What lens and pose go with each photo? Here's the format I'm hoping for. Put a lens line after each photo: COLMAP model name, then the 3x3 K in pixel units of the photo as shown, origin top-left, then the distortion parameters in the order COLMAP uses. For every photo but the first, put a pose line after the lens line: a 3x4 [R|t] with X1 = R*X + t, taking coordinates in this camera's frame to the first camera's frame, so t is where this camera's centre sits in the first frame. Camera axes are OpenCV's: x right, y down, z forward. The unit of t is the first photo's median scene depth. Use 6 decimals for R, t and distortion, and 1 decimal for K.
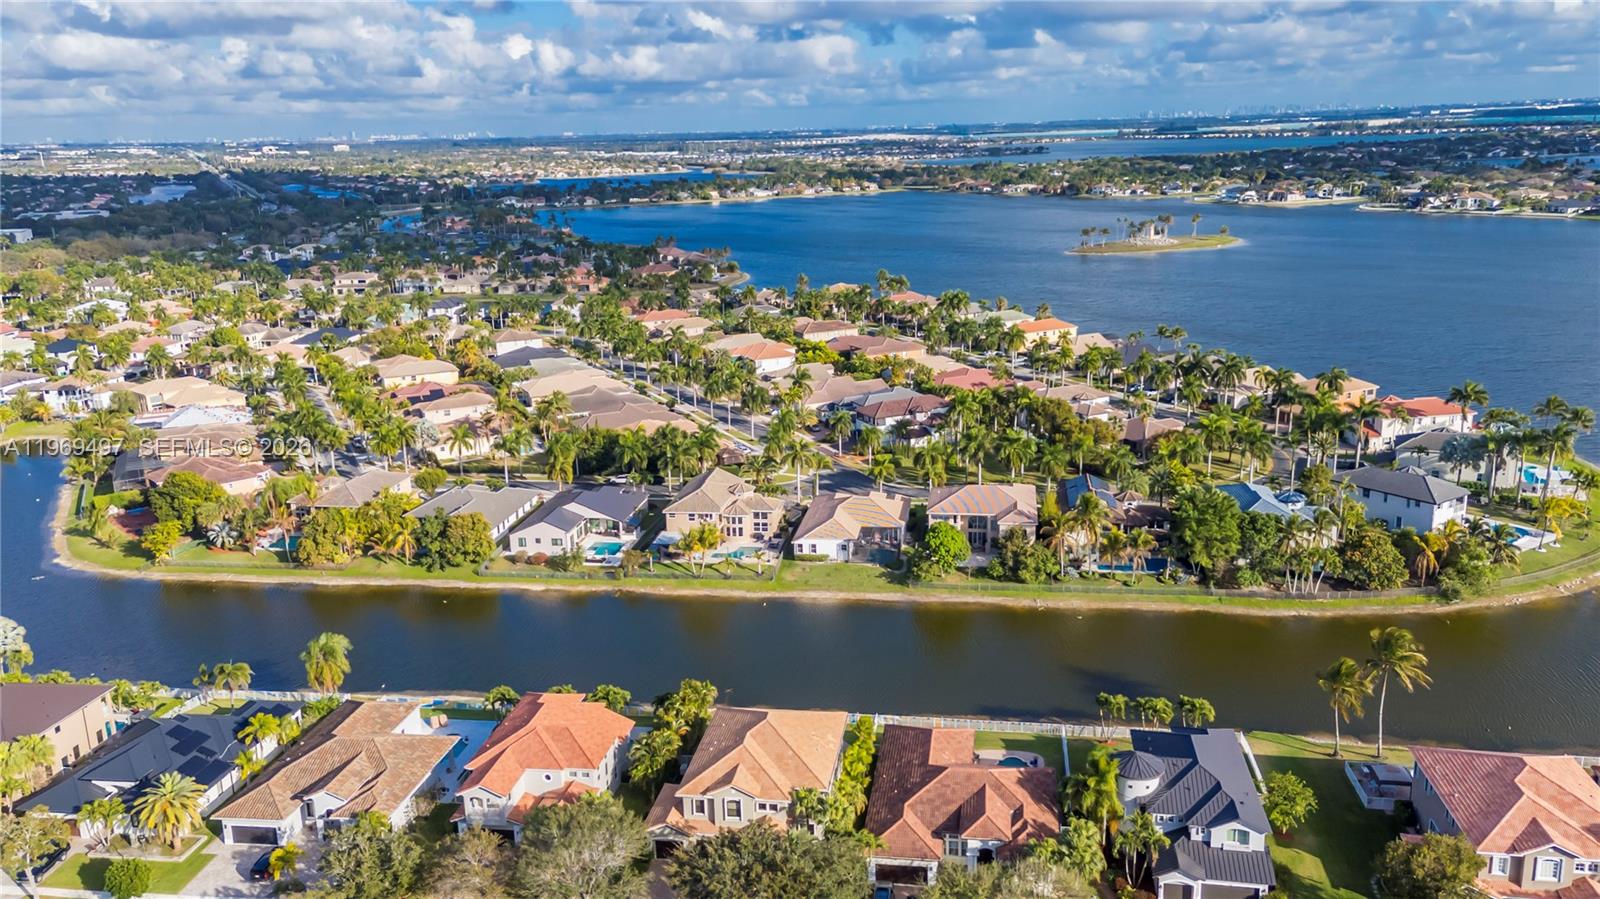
lens RADIAL K [[1199.0, 0, 790.7], [0, 1199.0, 421.6], [0, 0, 1]] dist [0.066337, 0.004918]
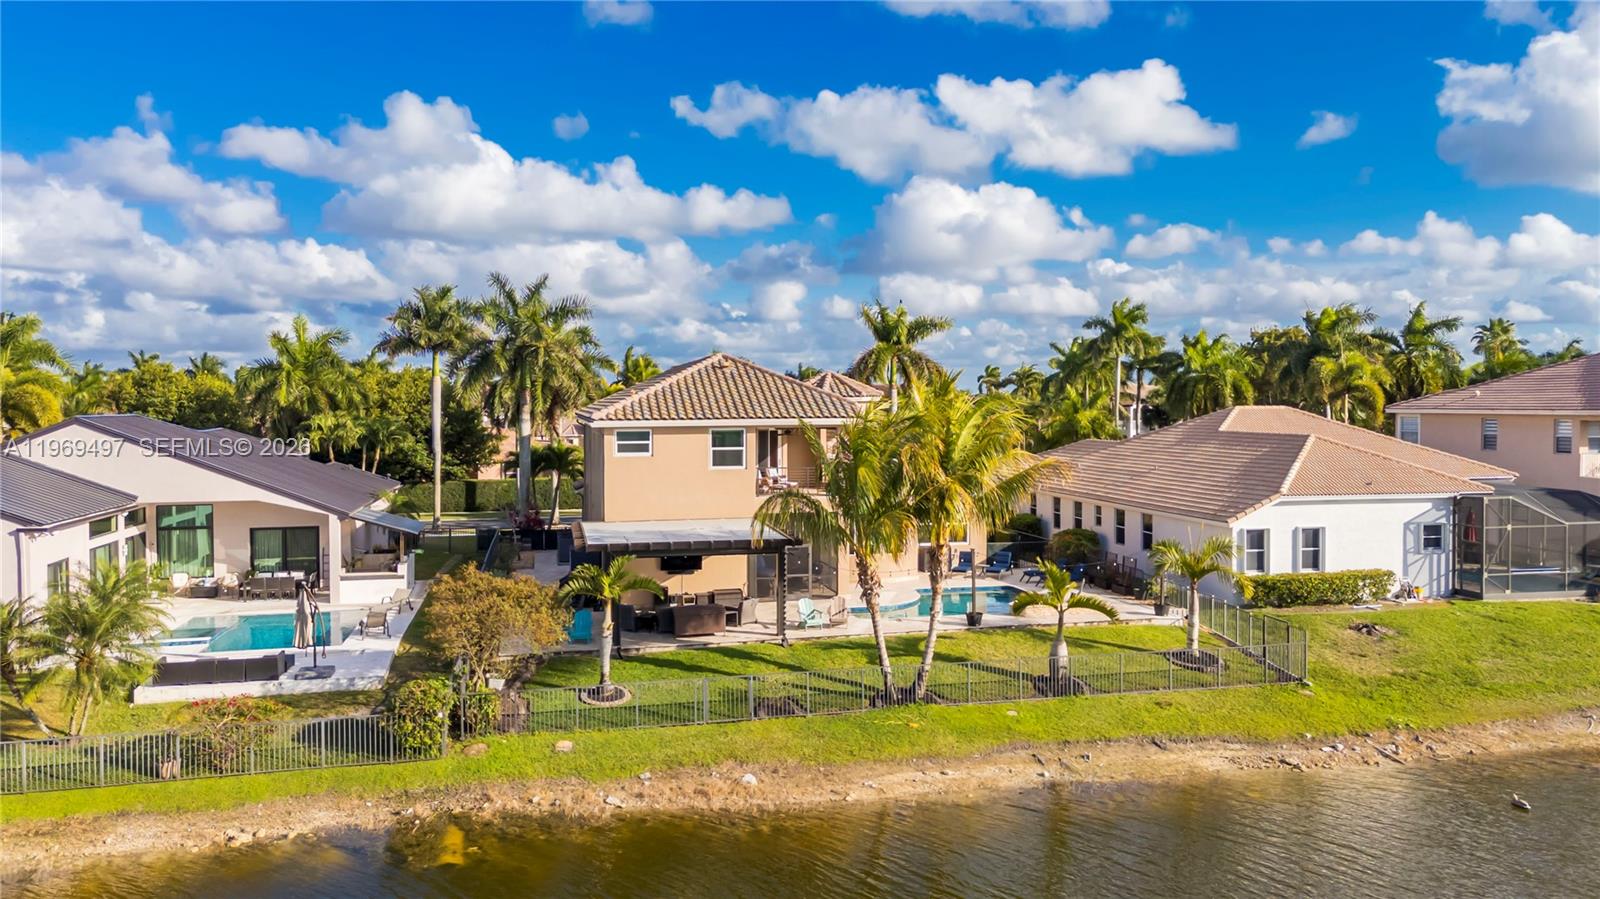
lens RADIAL K [[1199.0, 0, 790.7], [0, 1199.0, 421.6], [0, 0, 1]] dist [0.066337, 0.004918]
pose [[0.928073, 0.018871, 0.371920, -0.145865], [0.062832, 0.976462, -0.206333, 0.115600], [-0.367060, 0.214861, 0.905043, 0.774087]]
